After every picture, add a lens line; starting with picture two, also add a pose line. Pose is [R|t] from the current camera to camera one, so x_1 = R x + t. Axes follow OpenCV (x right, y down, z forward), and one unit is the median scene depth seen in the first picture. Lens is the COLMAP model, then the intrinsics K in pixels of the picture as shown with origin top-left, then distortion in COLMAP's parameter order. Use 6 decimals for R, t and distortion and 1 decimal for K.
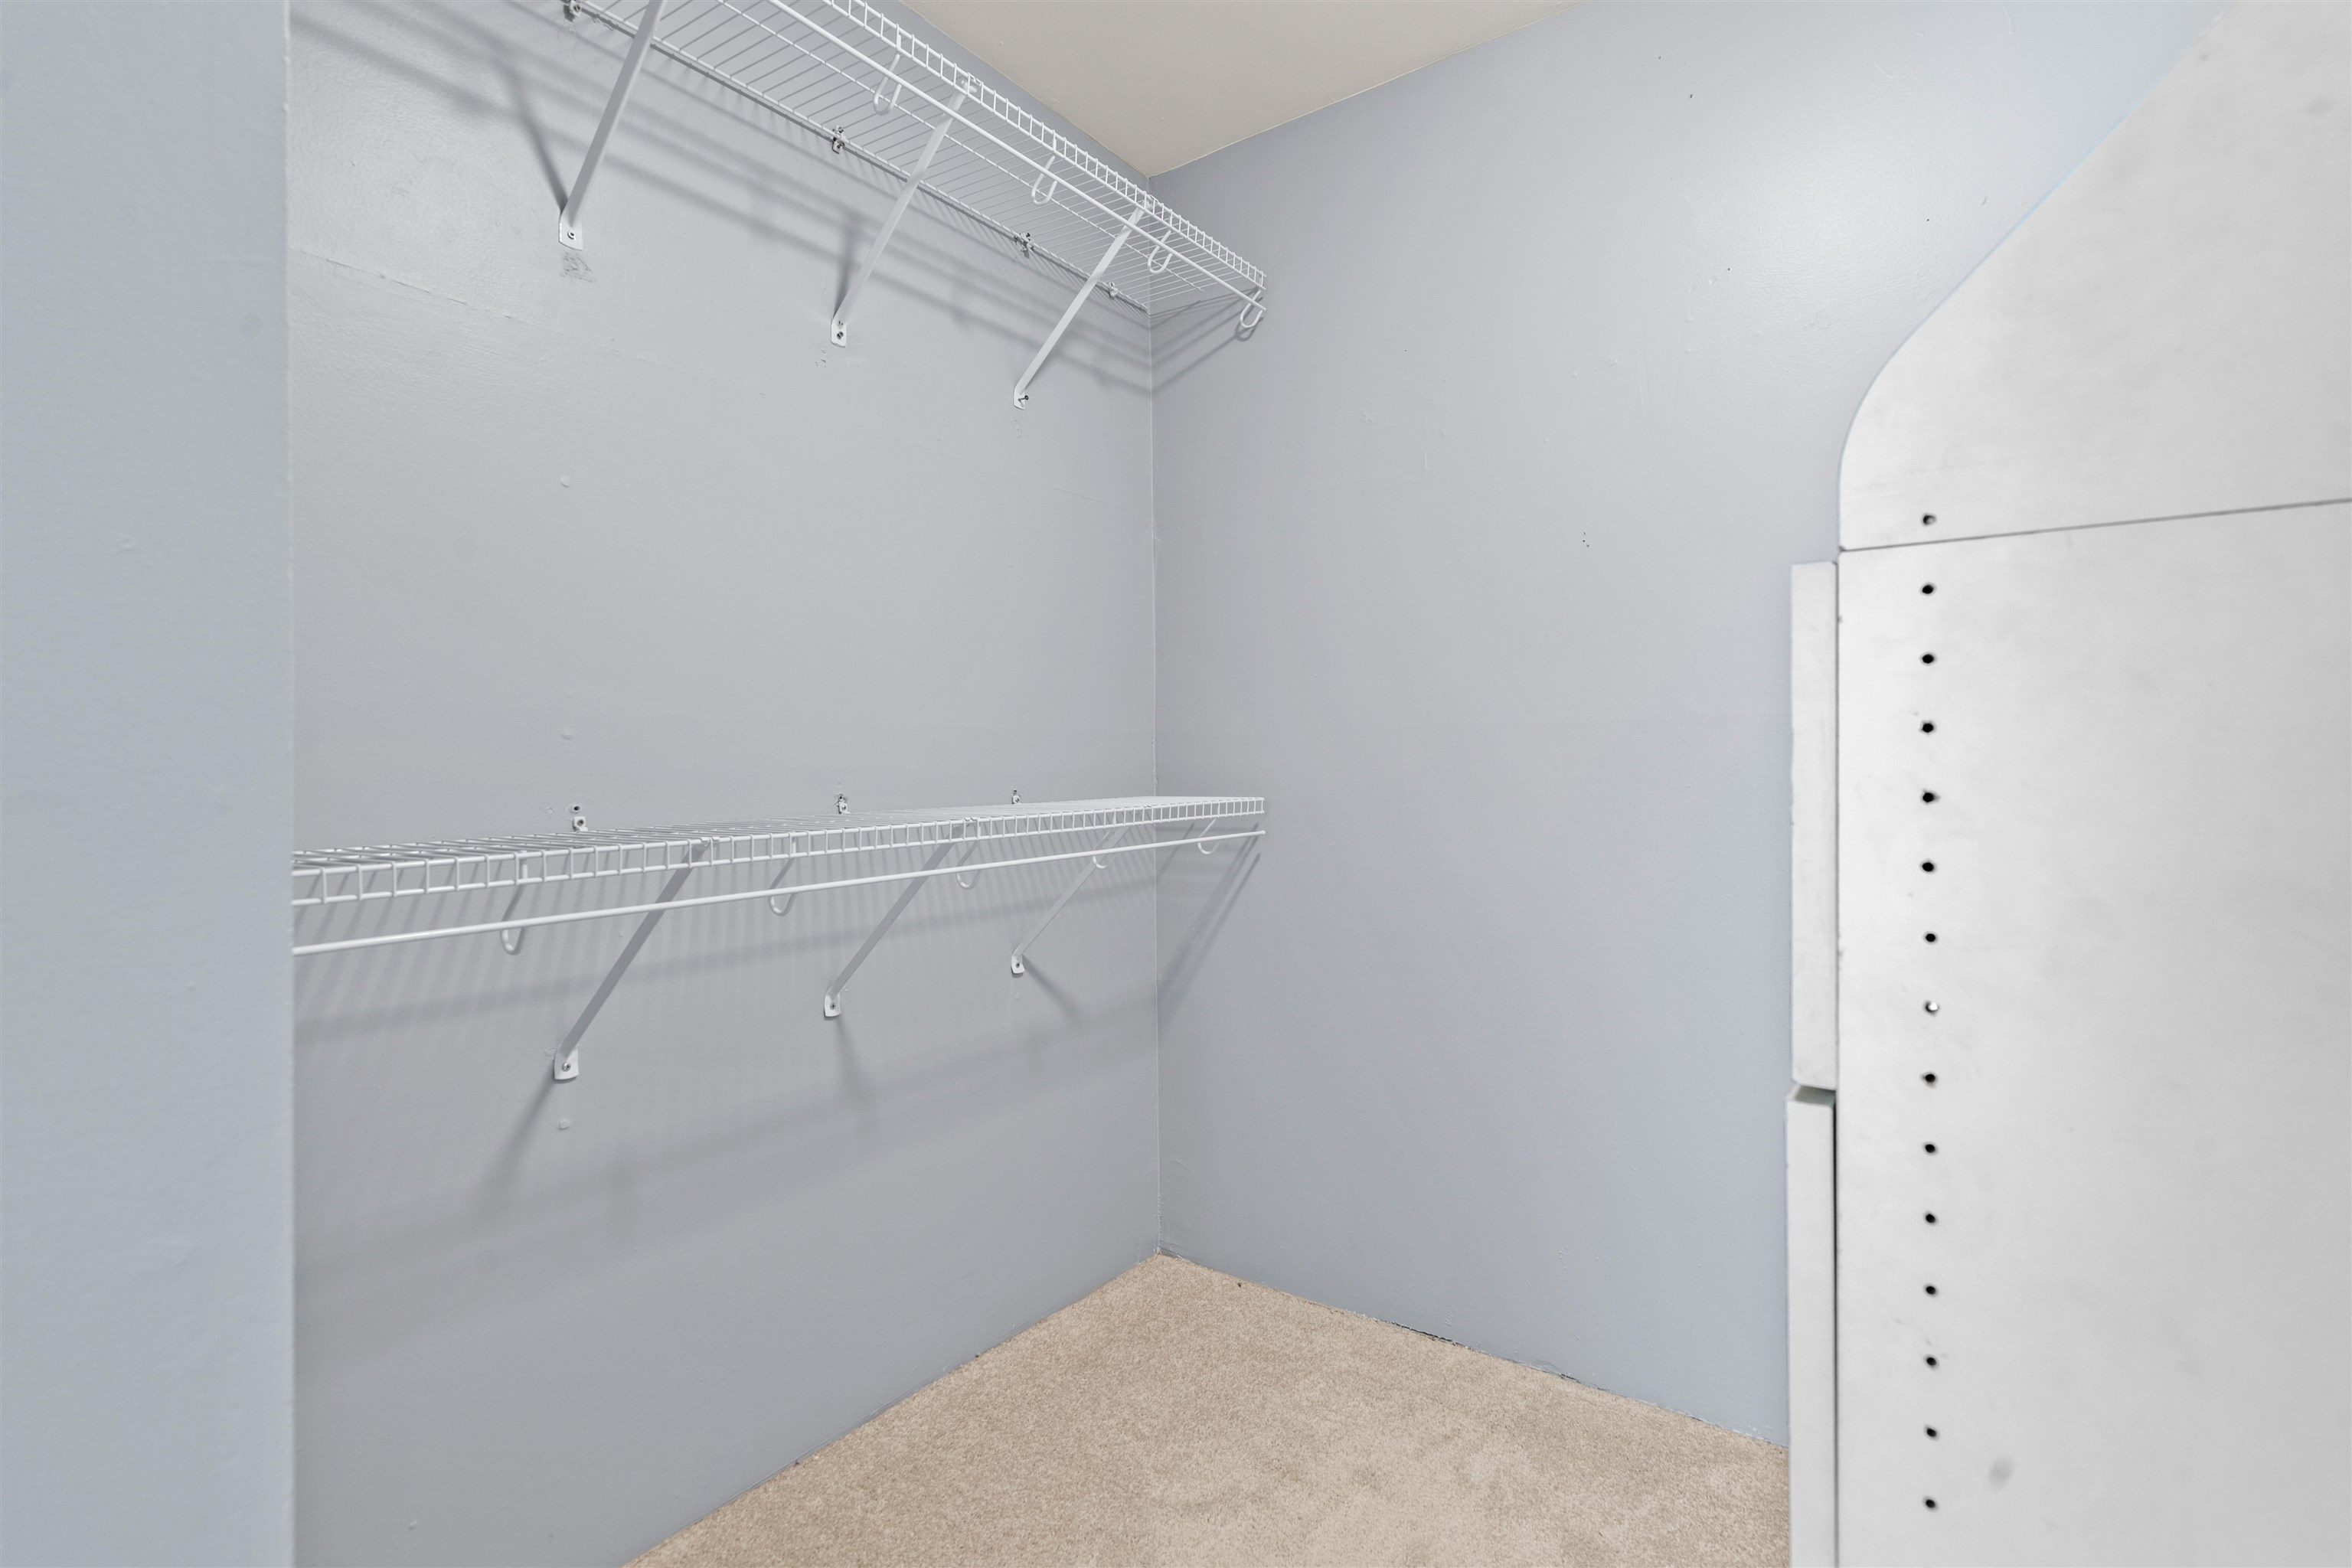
lens RADIAL K [[1107.6, 0, 1169.6], [0, 1107.6, 764.1], [0, 0, 1]] dist [-0.000558, 0.000122]
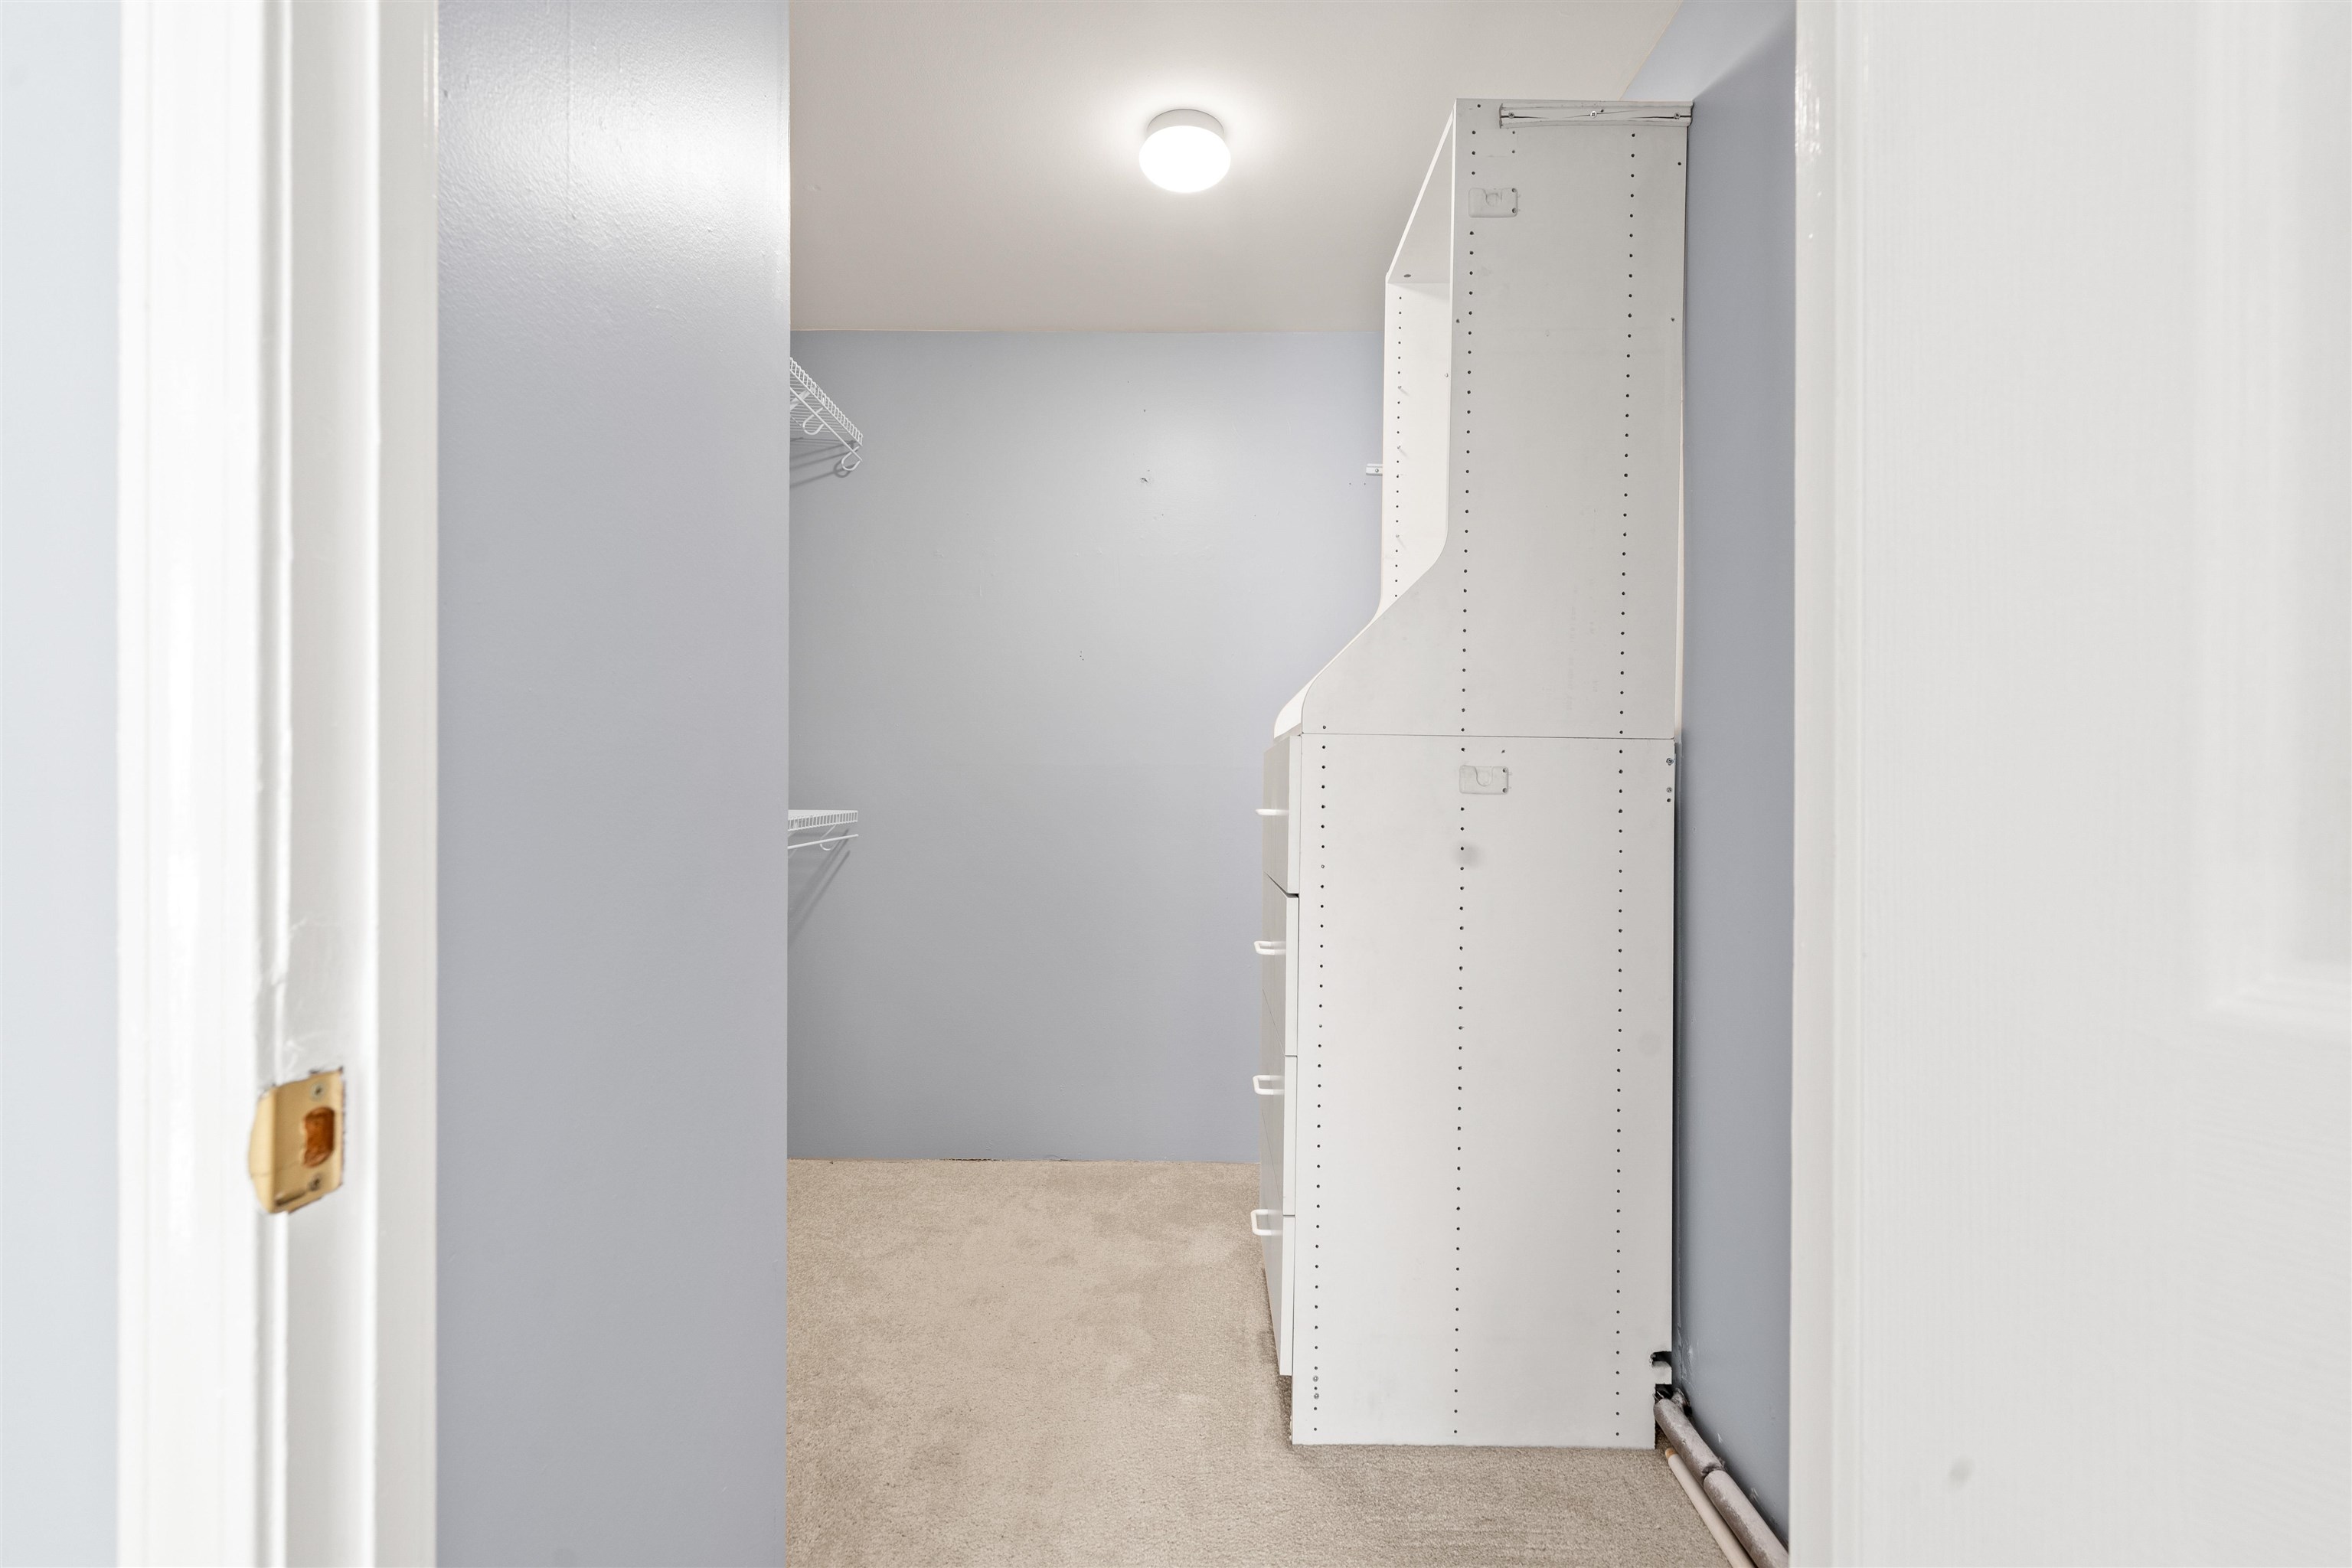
lens RADIAL K [[1085.0, 0, 1178.3], [0, 1085.0, 779.2], [0, 0, 1]] dist [0.003103, -0.001643]
pose [[0.810225, 0.031819, 0.585254, -0.463279], [-0.025987, 0.999494, -0.018364, 0.004705], [-0.585542, -0.000330, 0.810642, -0.413911]]
